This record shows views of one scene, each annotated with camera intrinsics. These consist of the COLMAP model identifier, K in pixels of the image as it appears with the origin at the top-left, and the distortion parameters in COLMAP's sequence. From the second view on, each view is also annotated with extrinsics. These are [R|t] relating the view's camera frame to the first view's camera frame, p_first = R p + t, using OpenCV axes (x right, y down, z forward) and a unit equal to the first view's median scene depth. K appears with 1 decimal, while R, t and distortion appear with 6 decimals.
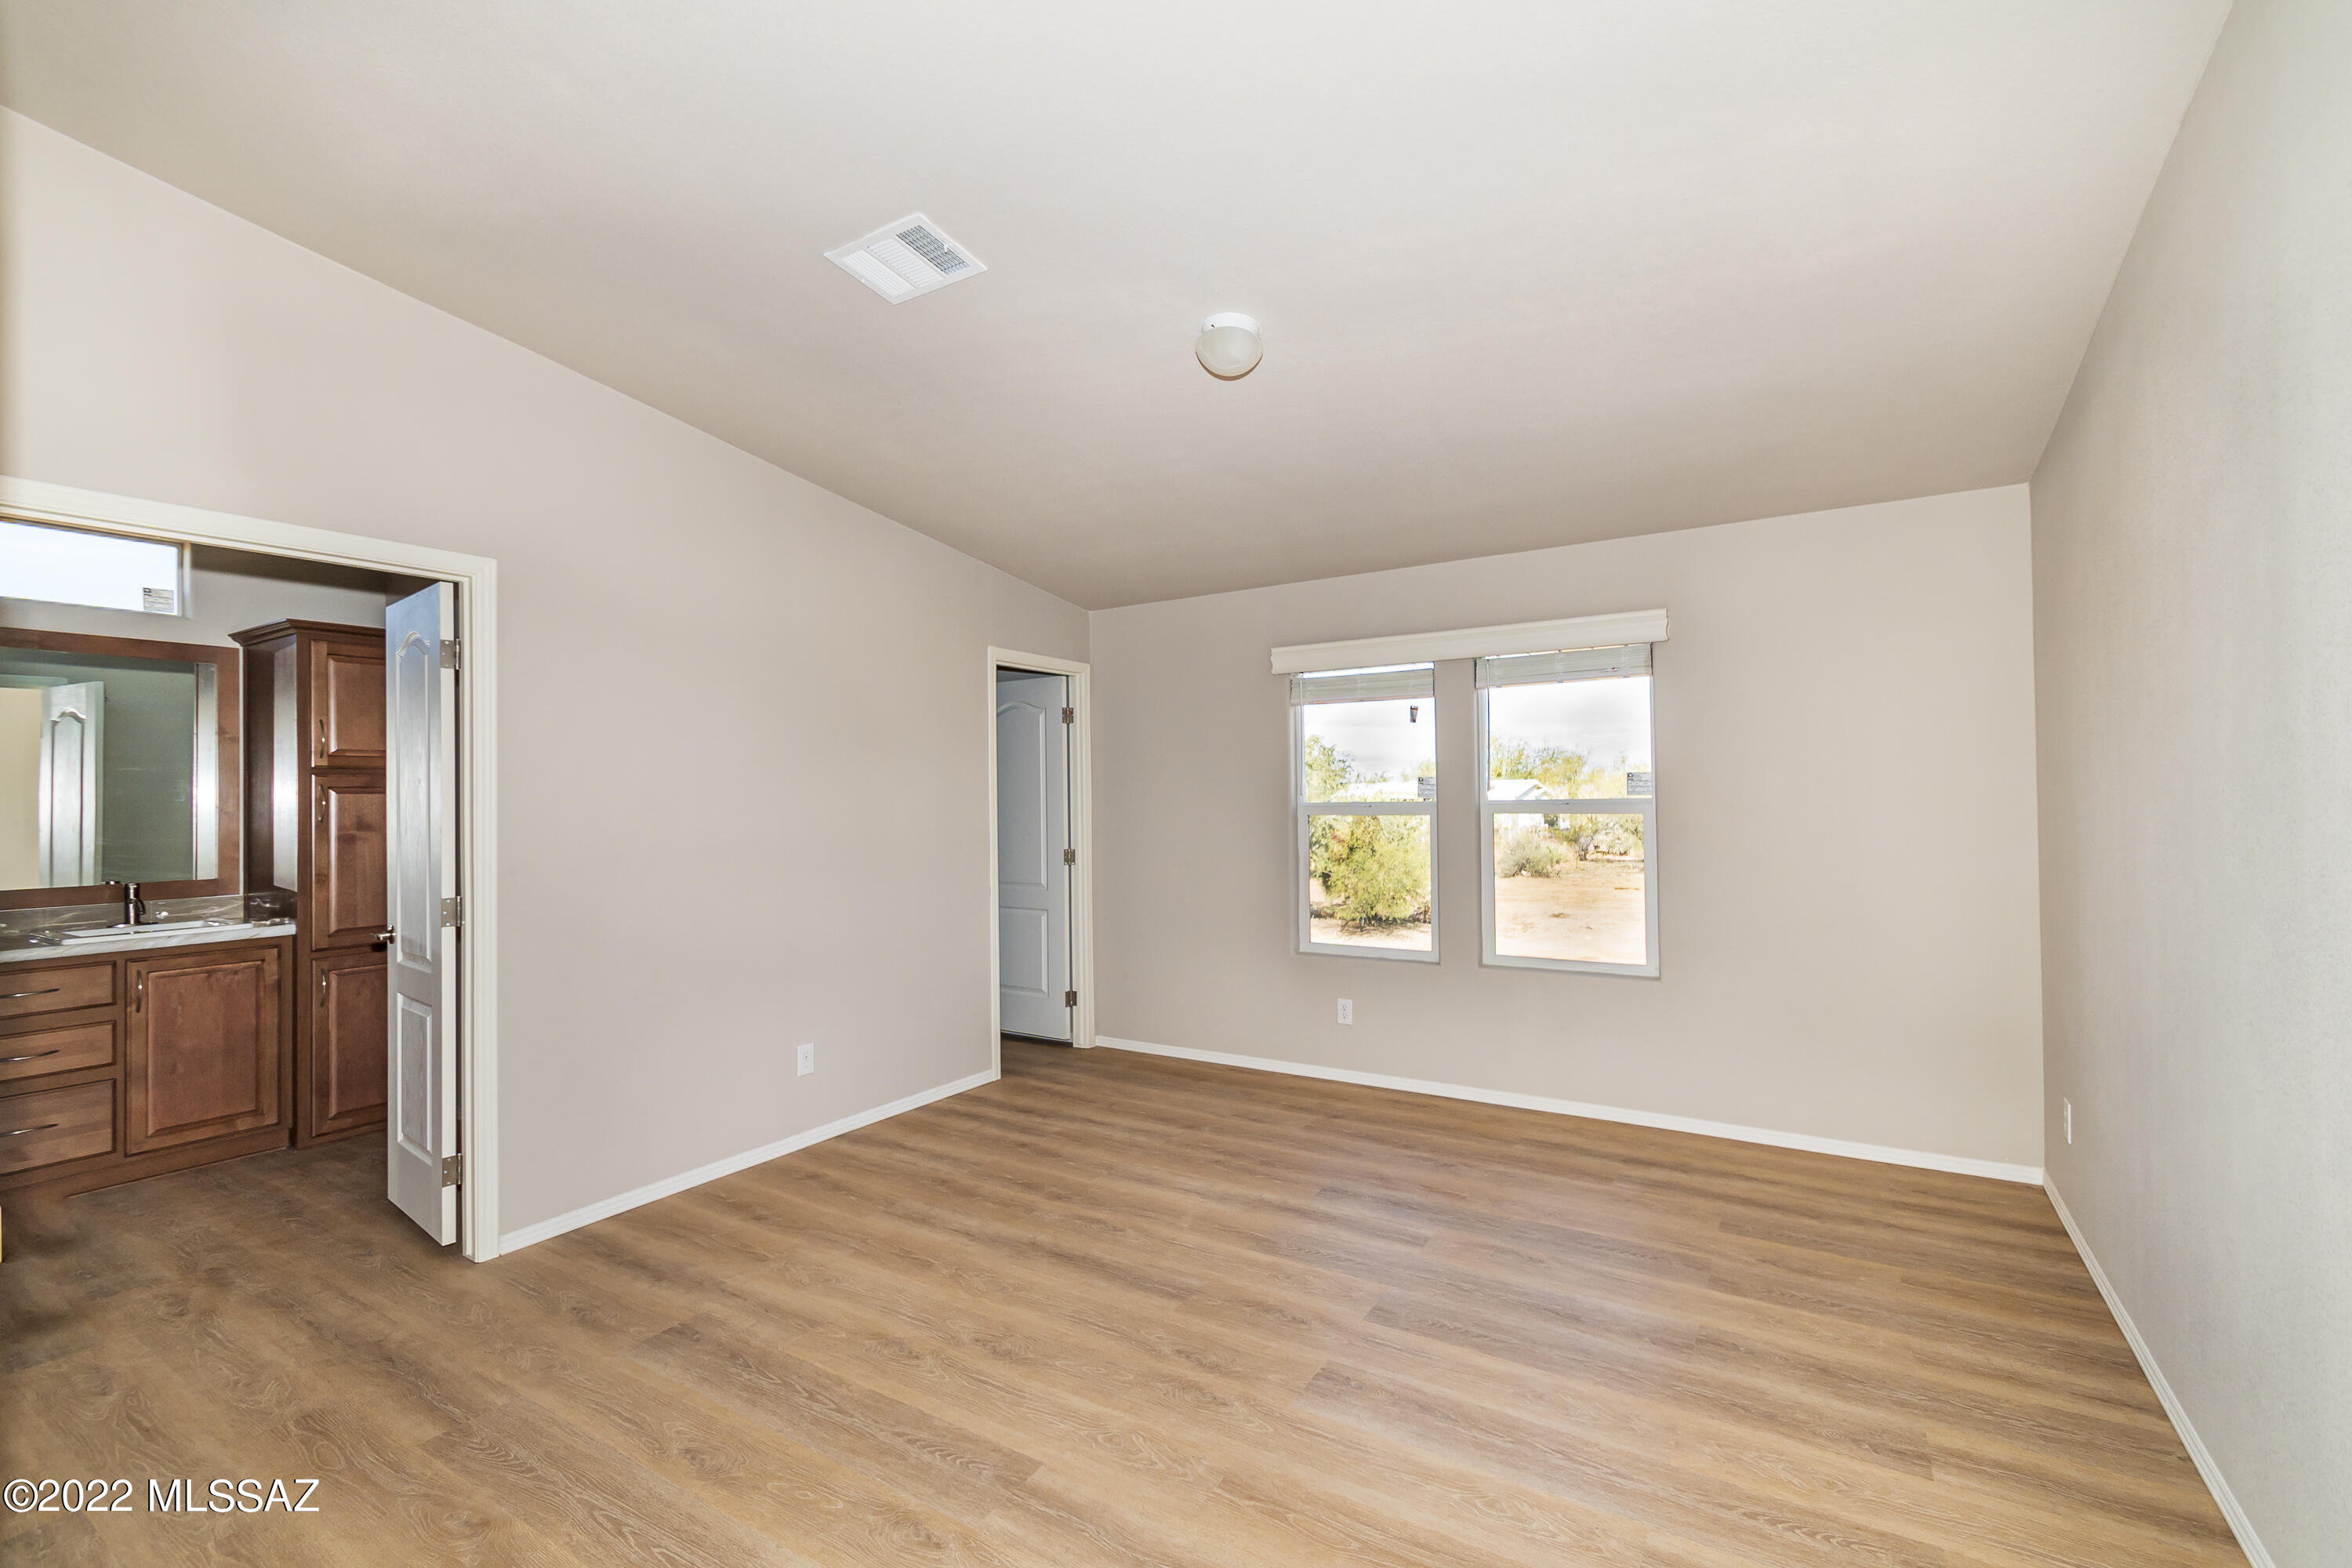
lens RADIAL K [[1042.0, 0, 1132.2], [0, 1042.0, 791.5], [0, 0, 1]] dist [0.001271, -0.000016]
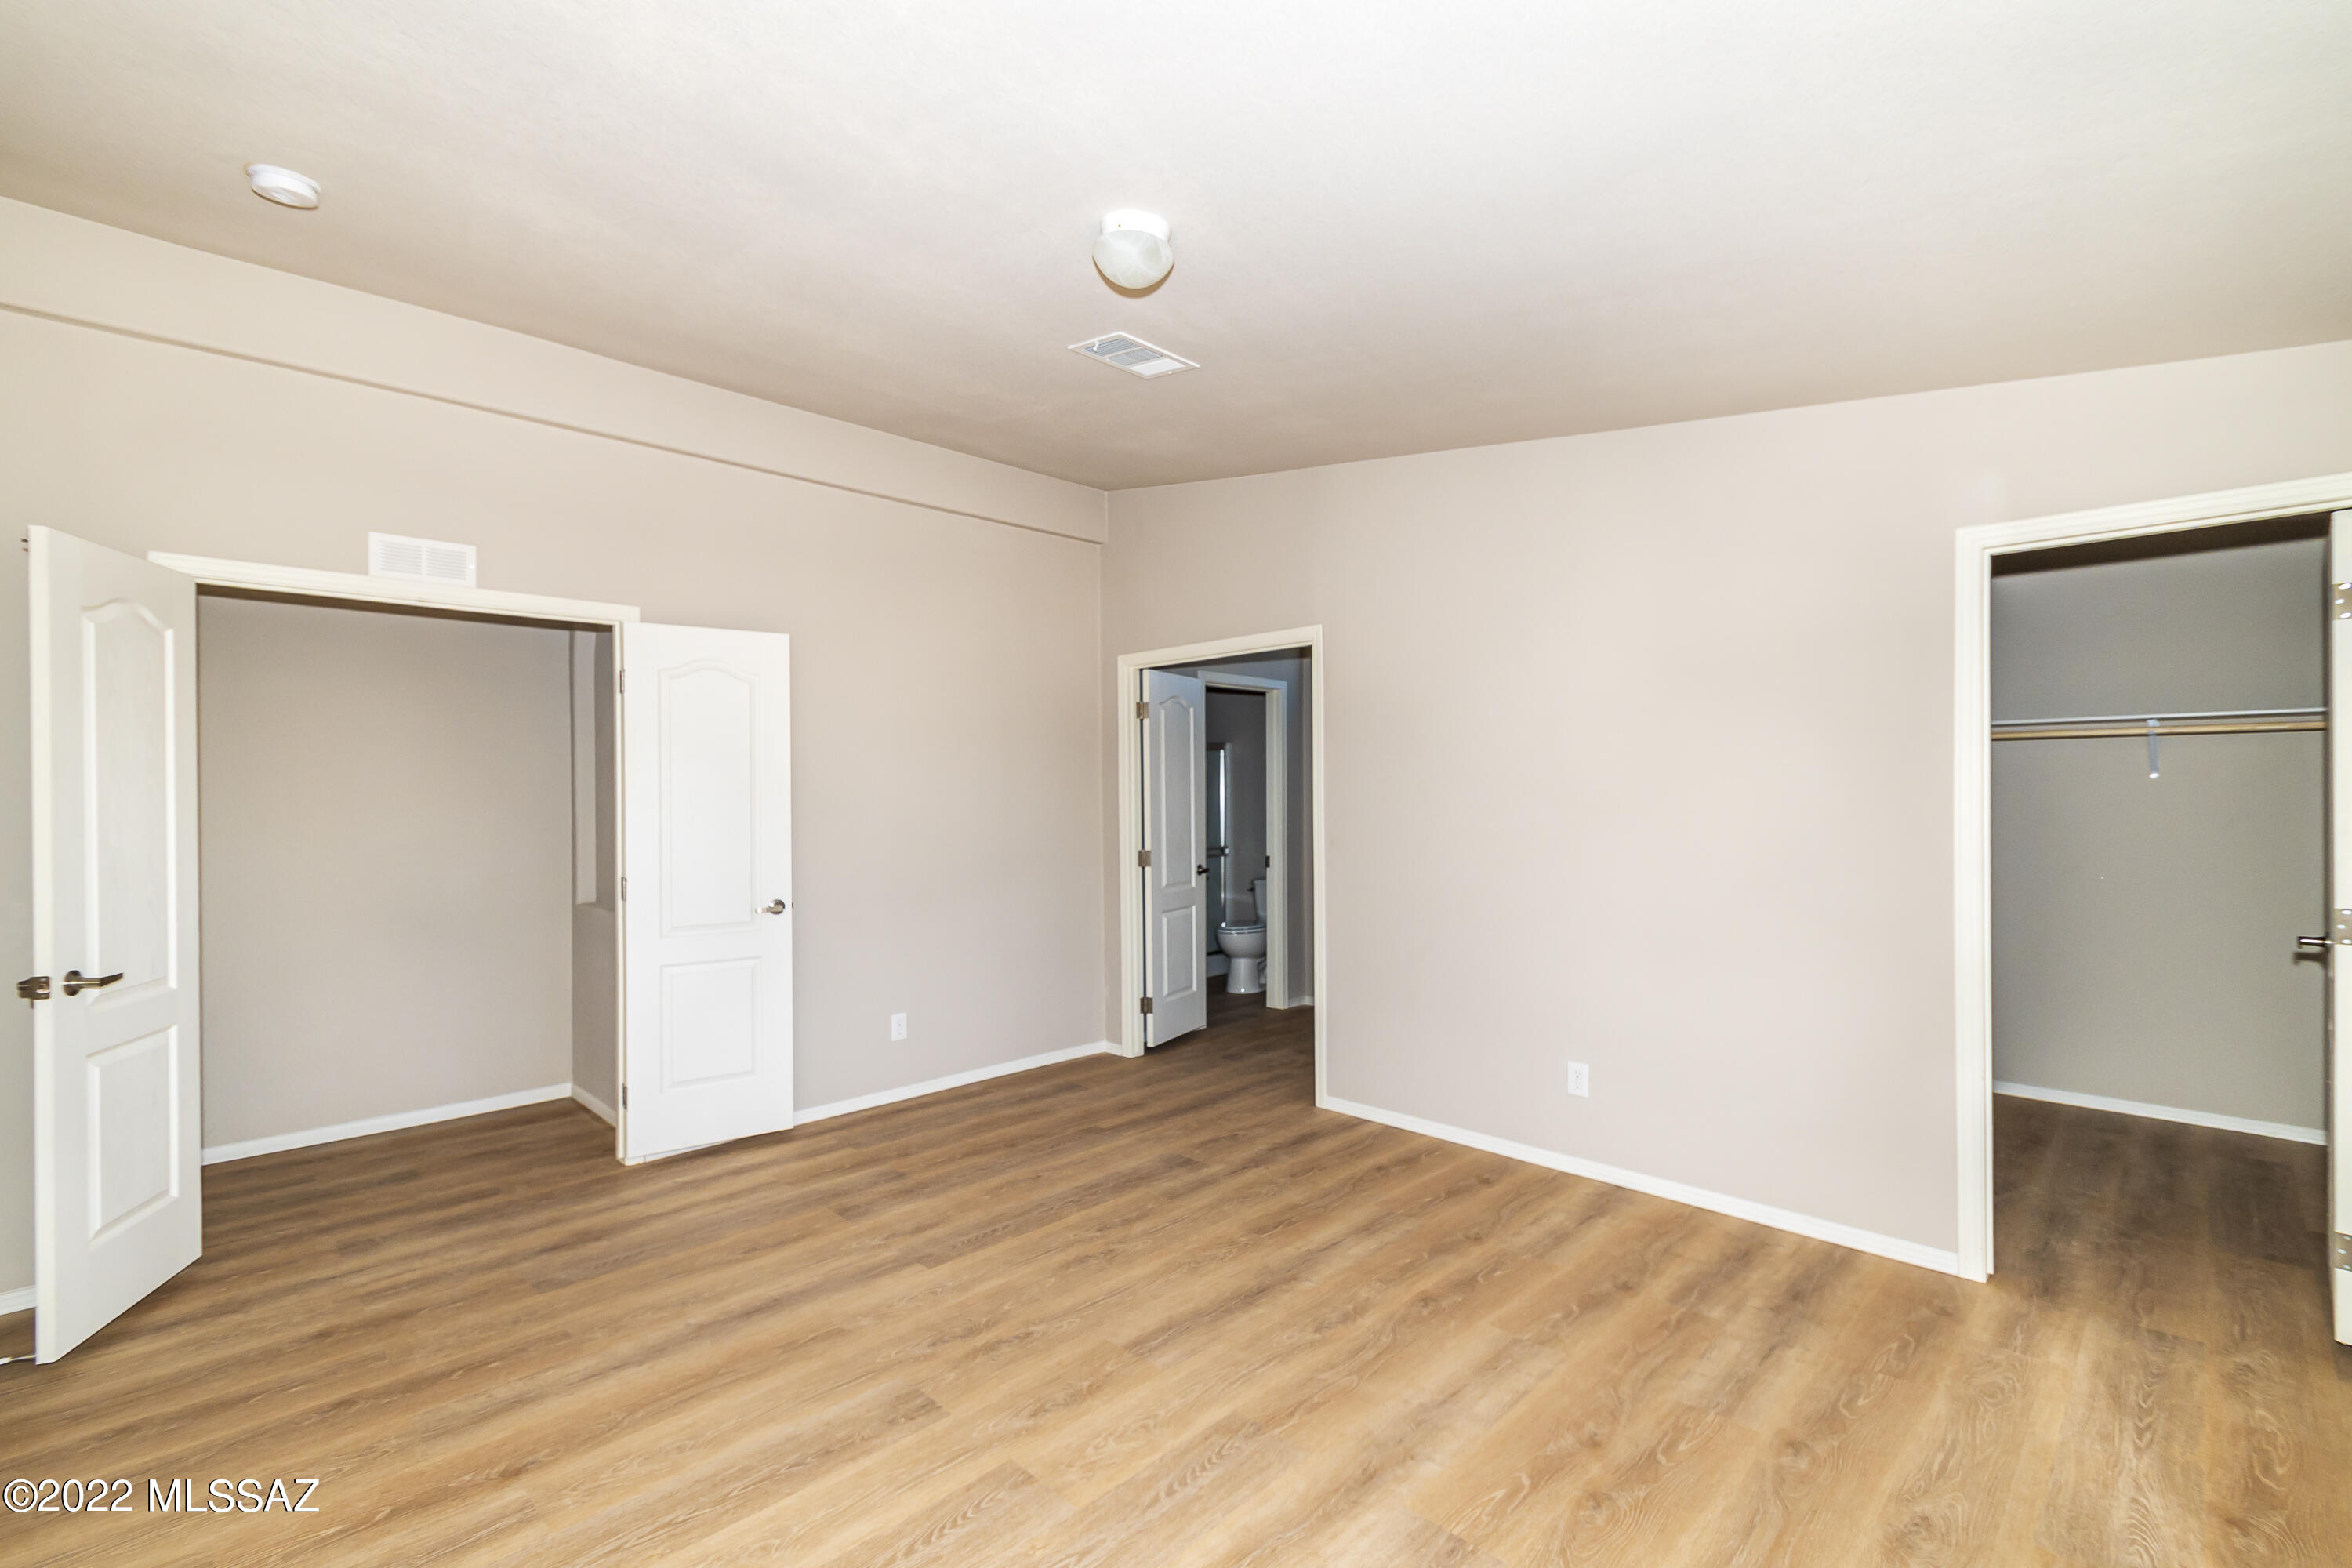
lens RADIAL K [[1005.6, 0, 1176.0], [0, 1005.6, 784.0], [0, 0, 1]] dist [-0.001483, -0.000522]
pose [[-0.191629, 0.002617, -0.981464, 0.775310], [0.011164, 0.999938, 0.000487, -0.007162], [0.981404, -0.010863, -0.191647, 1.041360]]
